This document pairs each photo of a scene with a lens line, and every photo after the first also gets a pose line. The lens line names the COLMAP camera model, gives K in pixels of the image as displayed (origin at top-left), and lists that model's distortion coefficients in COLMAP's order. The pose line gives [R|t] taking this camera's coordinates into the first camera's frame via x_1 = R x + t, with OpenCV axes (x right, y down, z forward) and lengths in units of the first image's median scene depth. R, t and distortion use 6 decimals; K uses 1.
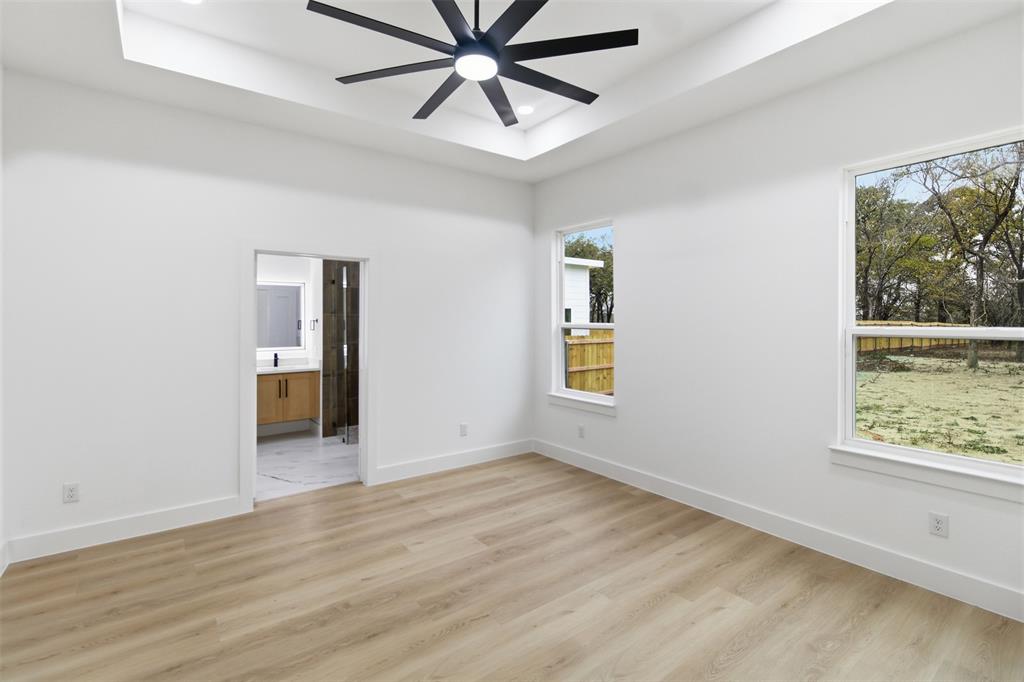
lens RADIAL K [[470.2, 0, 513.5], [0, 470.2, 317.8], [0, 0, 1]] dist [-0.002693, 0.000524]
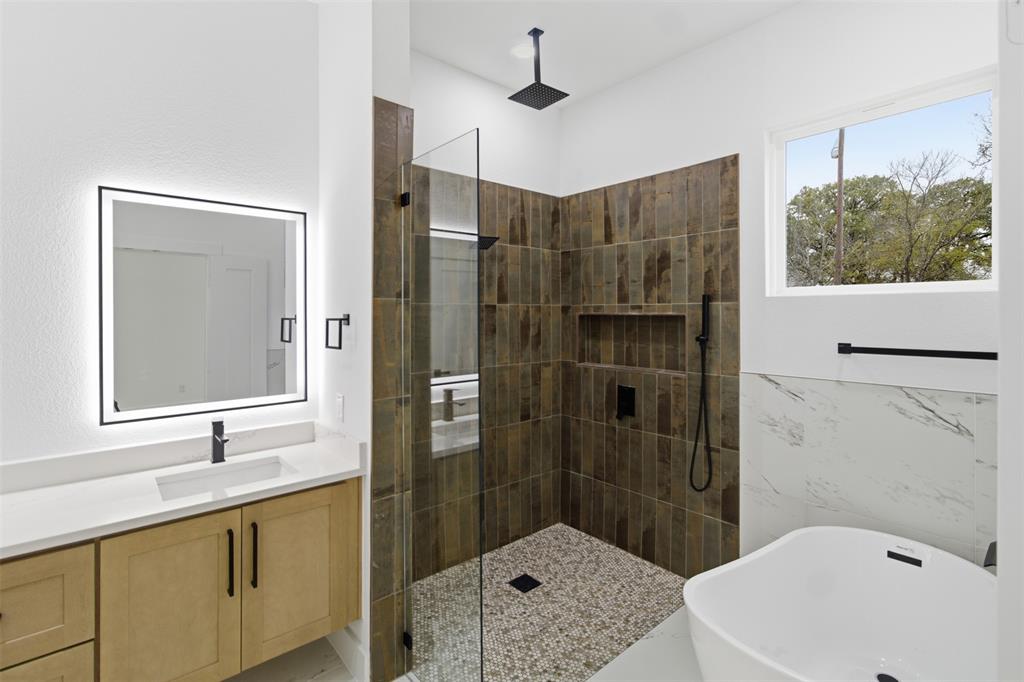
lens RADIAL K [[470.2, 0, 513.5], [0, 470.2, 317.8], [0, 0, 1]] dist [-0.002693, 0.000524]
pose [[0.996640, 0.004089, 0.081810, -0.360774], [-0.004033, 0.999992, -0.000853, 0.005485], [-0.081813, 0.000520, 0.996648, 0.723653]]
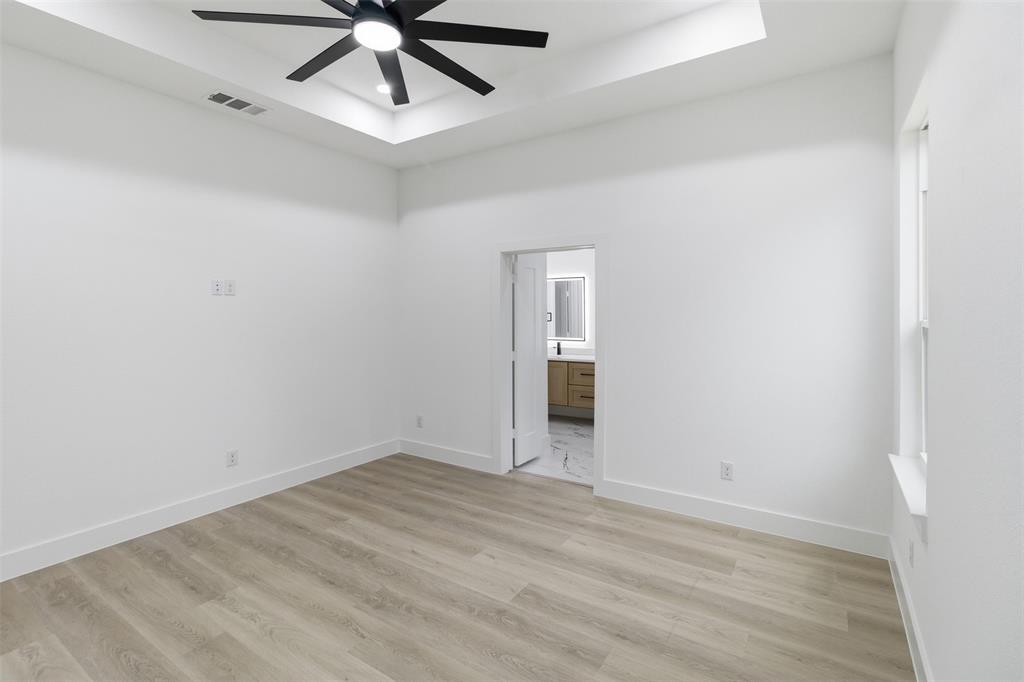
lens RADIAL K [[481.6, 0, 505.8], [0, 481.6, 322.8], [0, 0, 1]] dist [-0.010344, 0.000430]
pose [[0.330465, 0.016073, -0.943681, 0.530169], [0.008336, 0.999766, 0.019948, 0.008924], [0.943781, -0.014458, 0.330254, 0.571618]]
